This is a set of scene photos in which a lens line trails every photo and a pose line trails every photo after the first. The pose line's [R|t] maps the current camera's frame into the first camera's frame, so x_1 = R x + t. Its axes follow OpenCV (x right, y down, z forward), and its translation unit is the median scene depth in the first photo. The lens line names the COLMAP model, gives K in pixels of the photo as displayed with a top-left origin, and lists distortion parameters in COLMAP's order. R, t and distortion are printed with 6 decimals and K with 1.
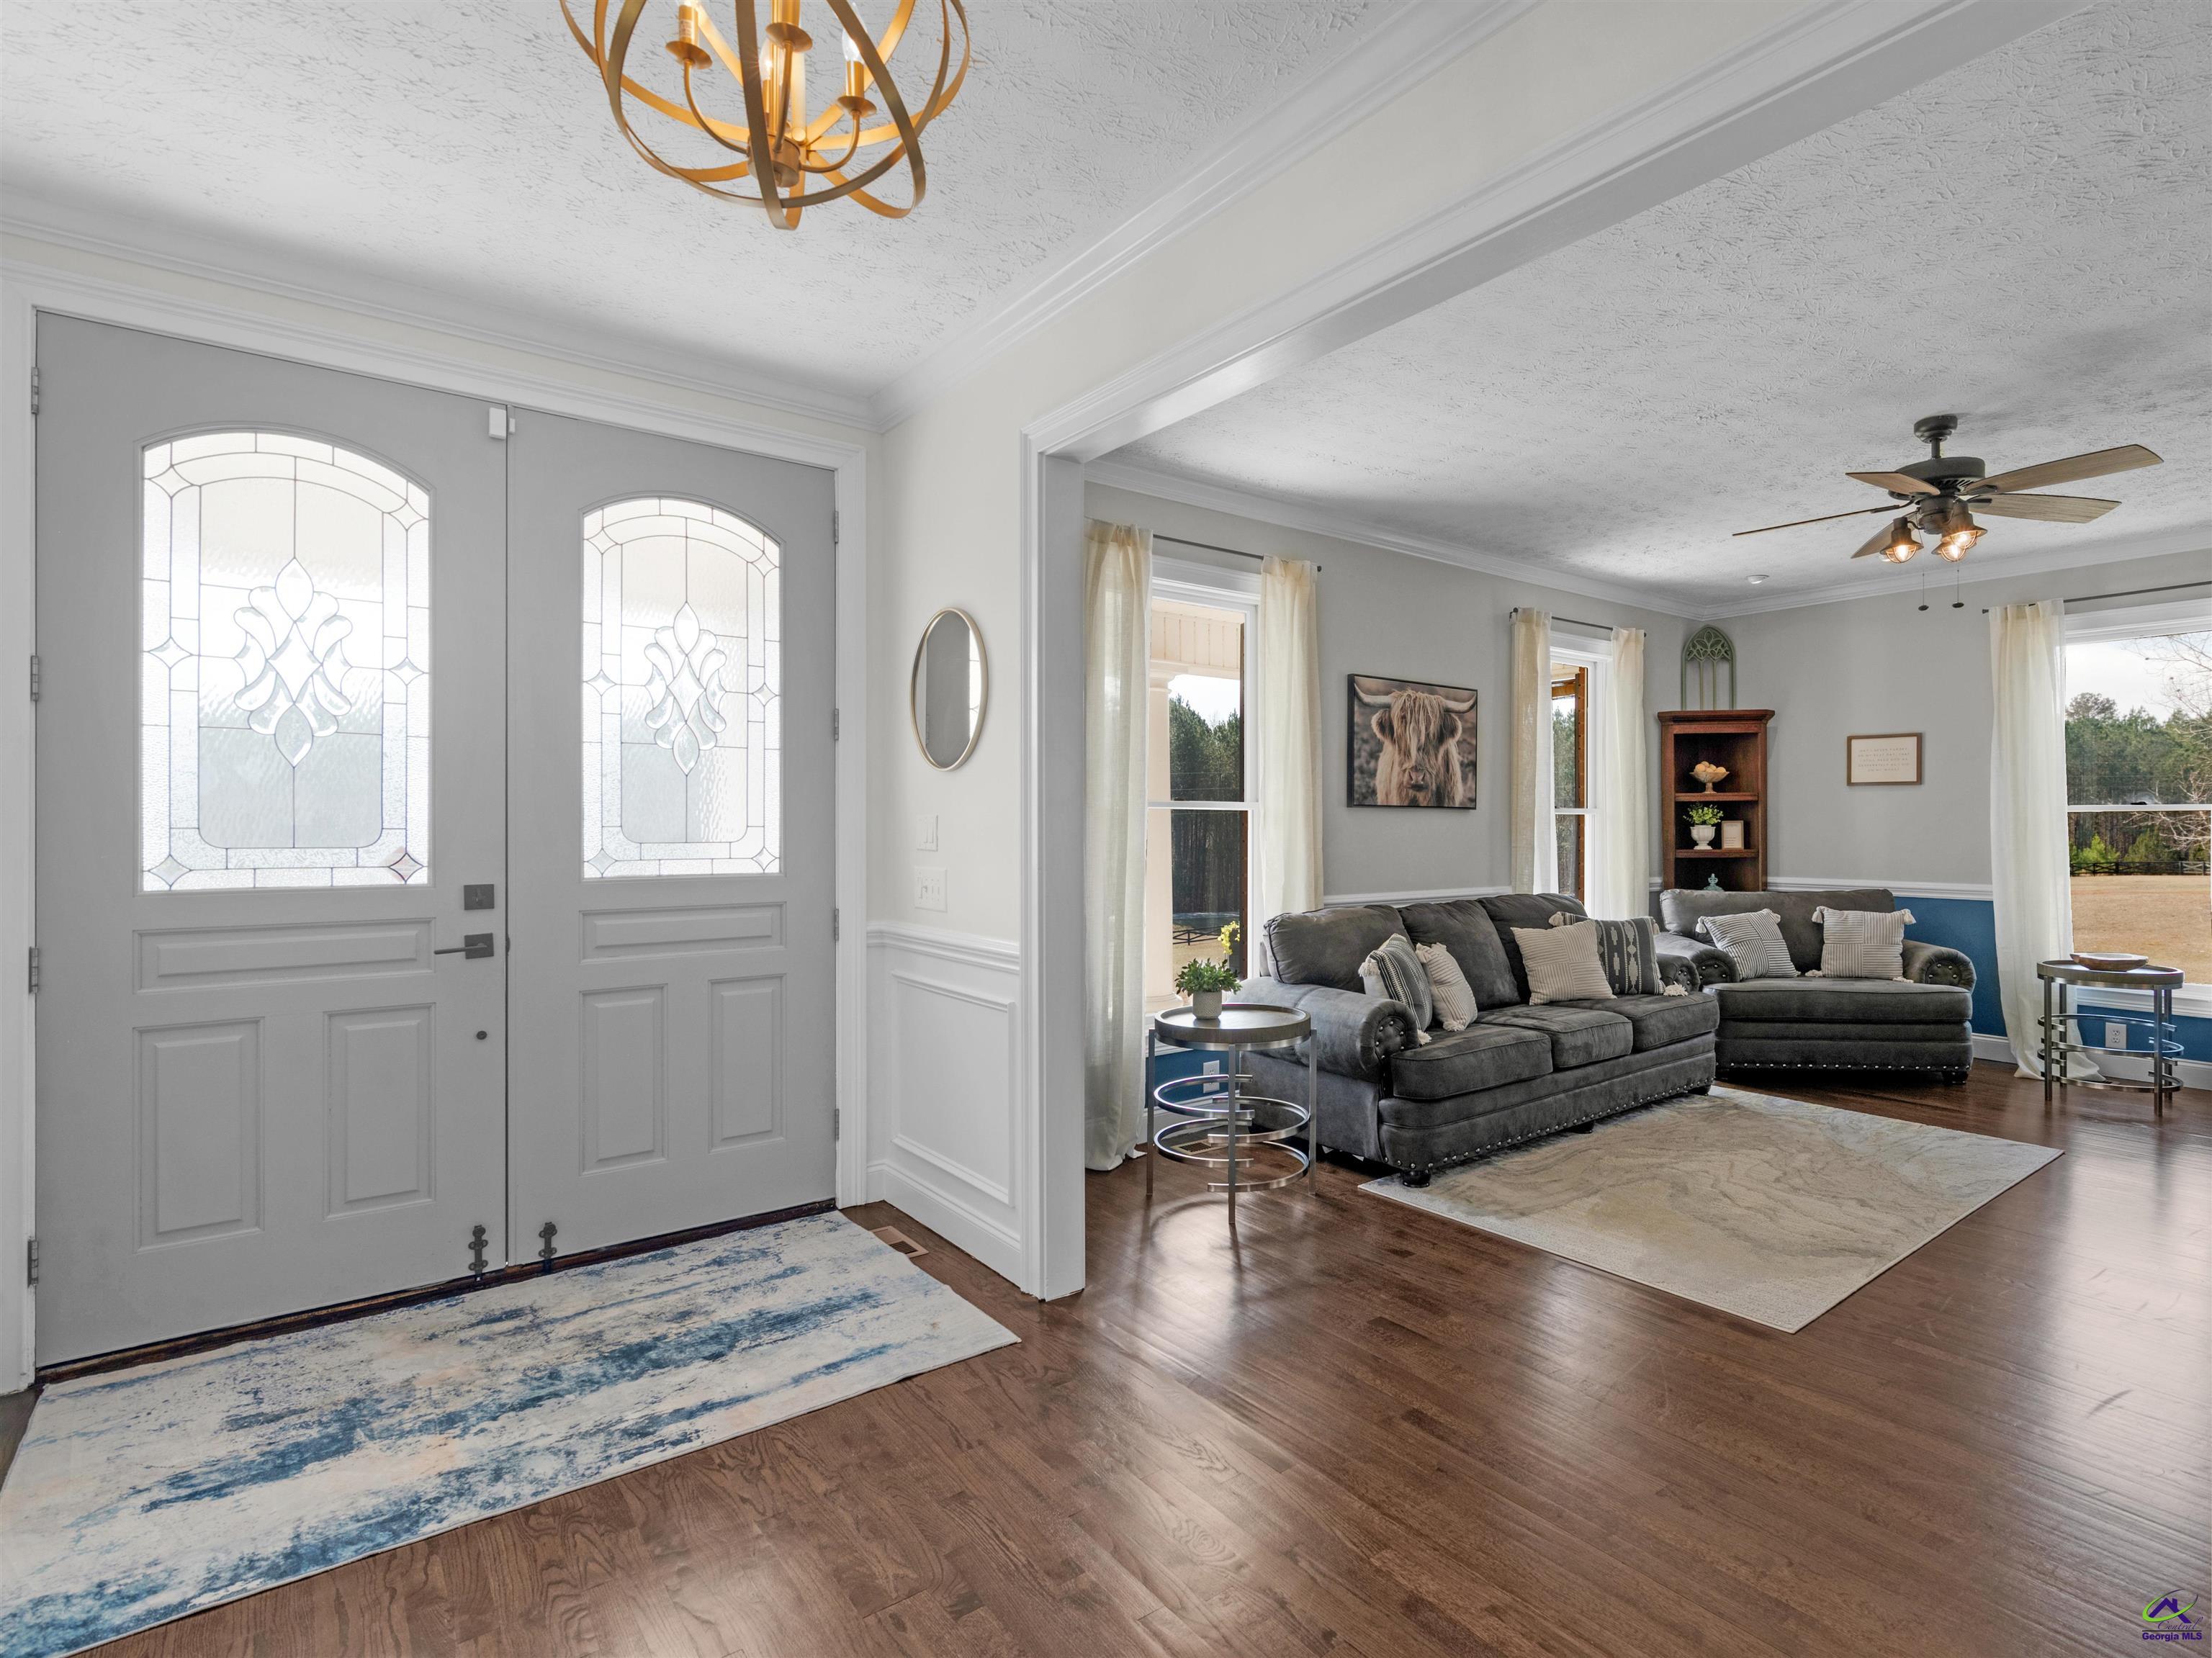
lens RADIAL K [[1143.1, 0, 1106.0], [0, 1143.1, 829.0], [0, 0, 1]] dist [-0.001798, -0.000194]
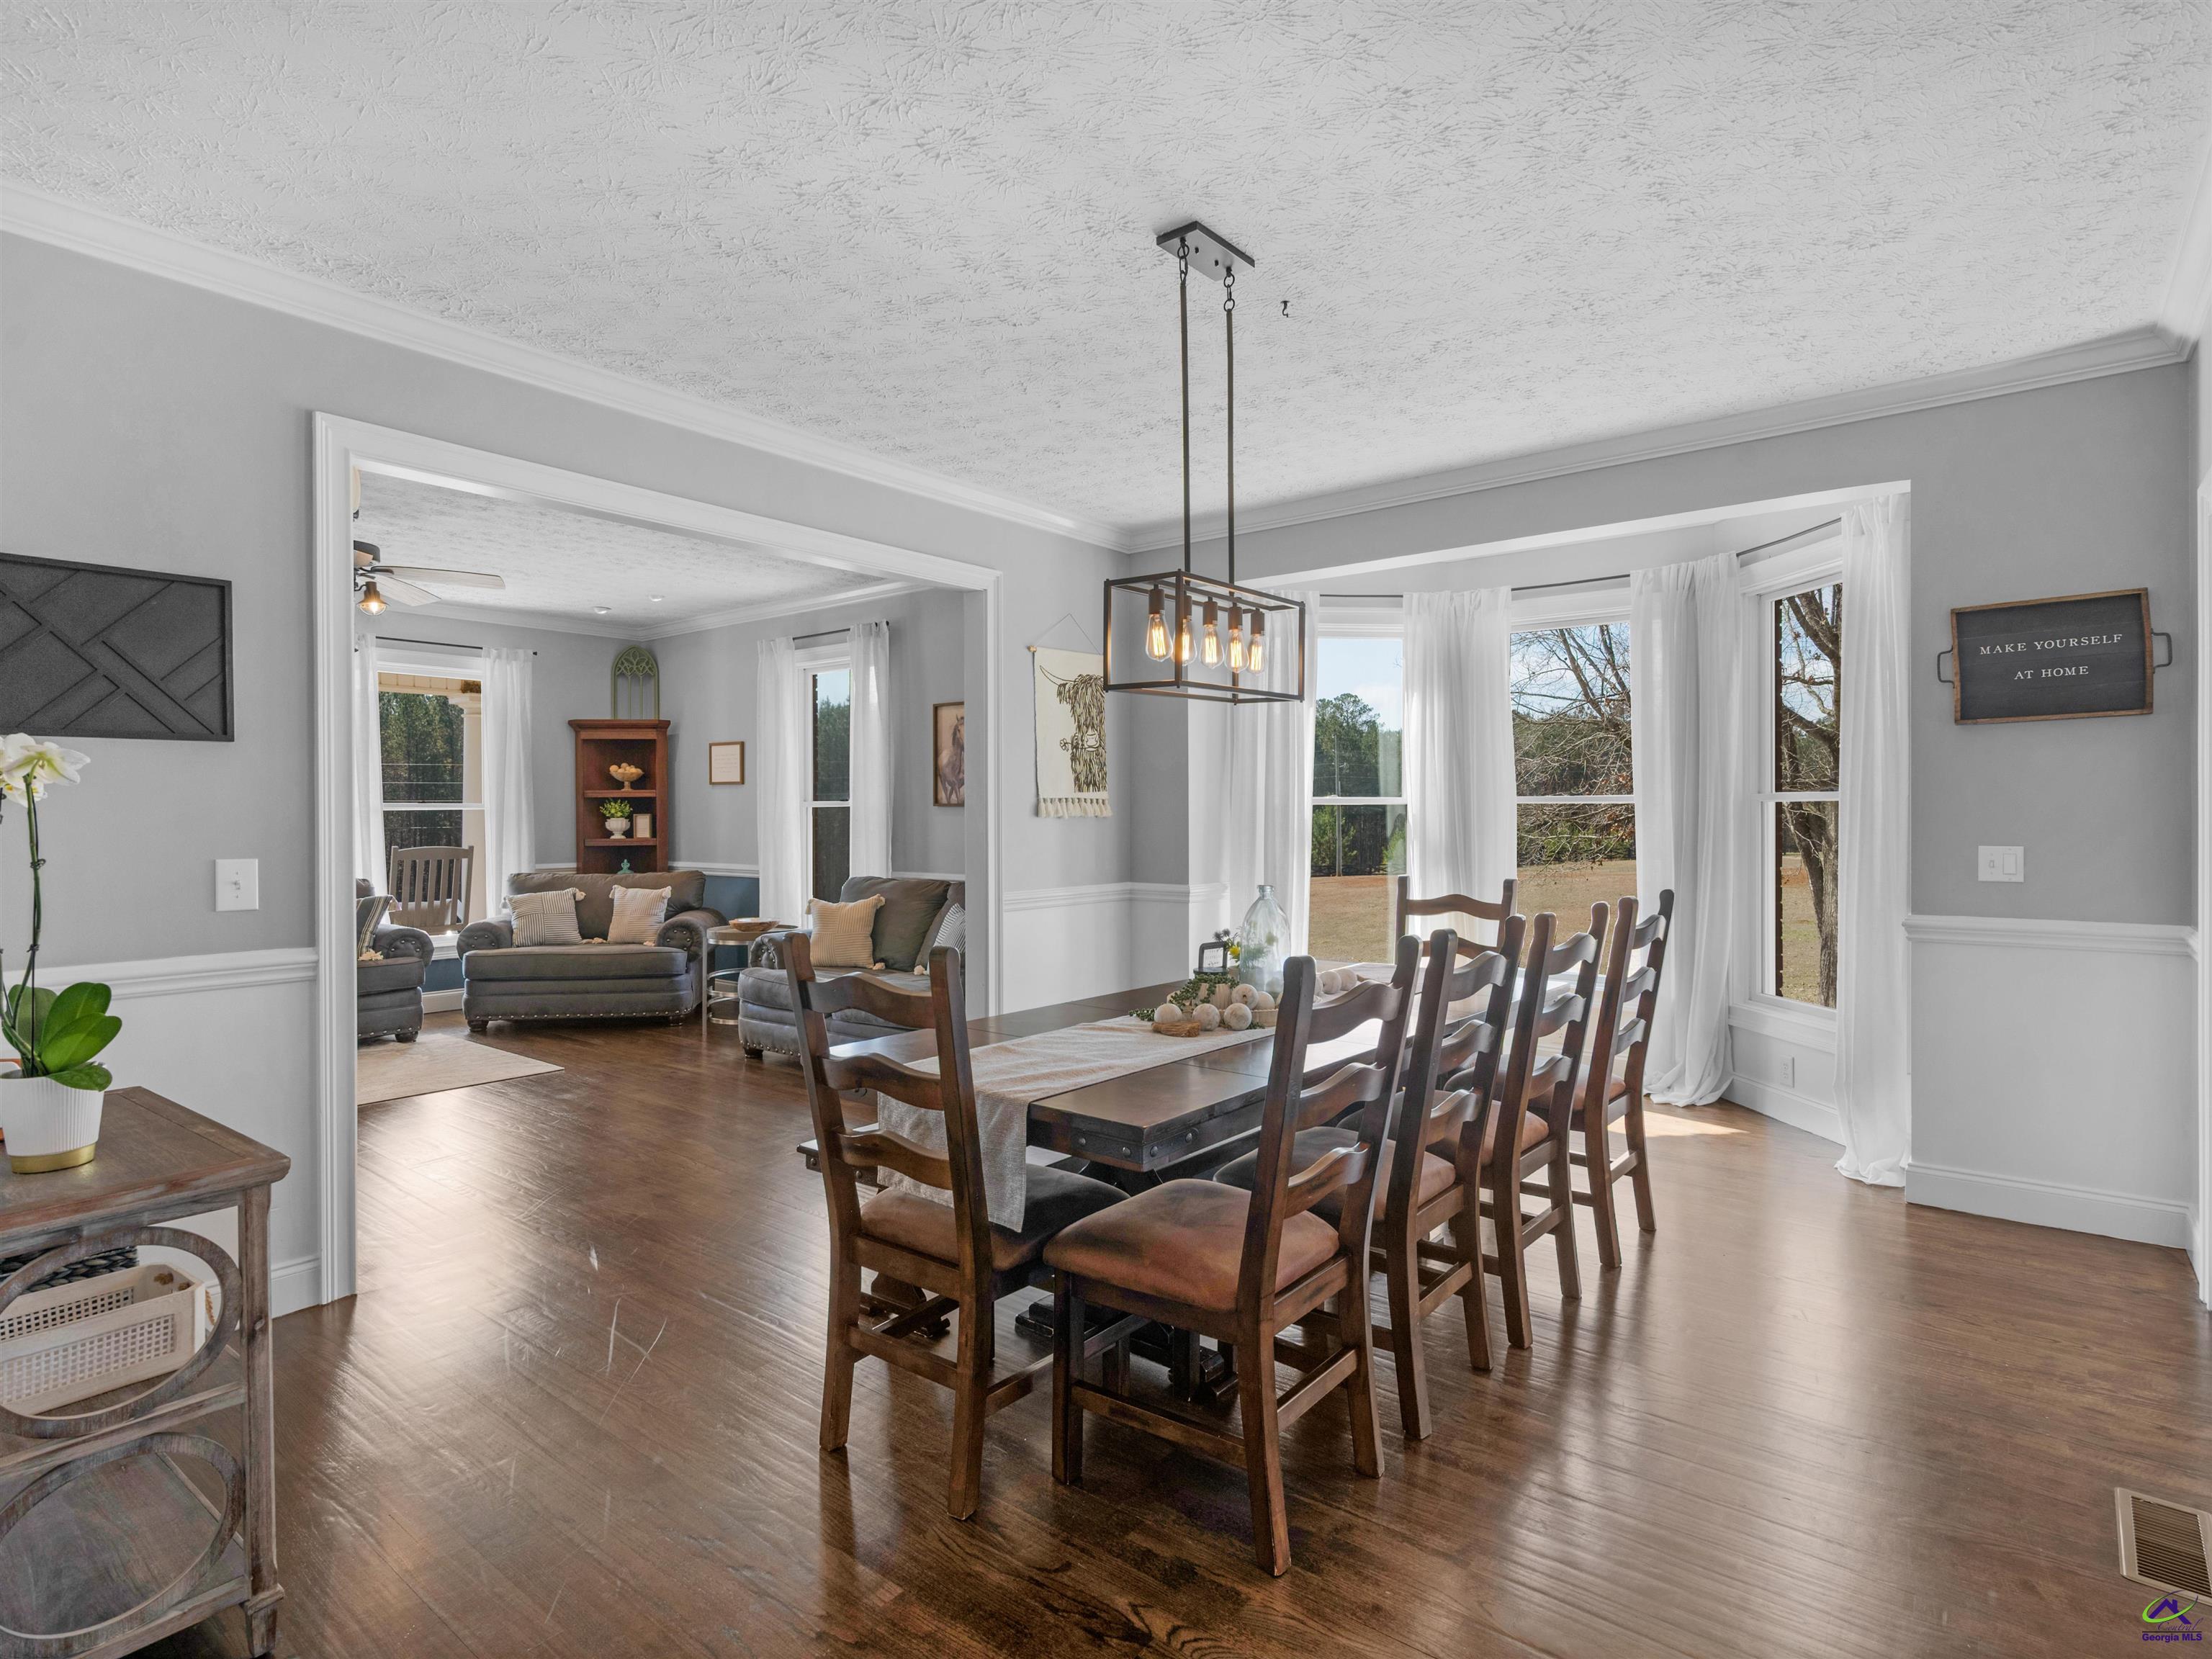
lens RADIAL K [[1143.2, 0, 1106.0], [0, 1143.2, 829.5], [0, 0, 1]] dist [-0.001798, -0.000194]
pose [[0.970208, -0.004298, 0.242235, 0.726256], [0.003893, 0.999990, 0.002154, 0.008071], [-0.242241, -0.001147, 0.970215, -0.251896]]
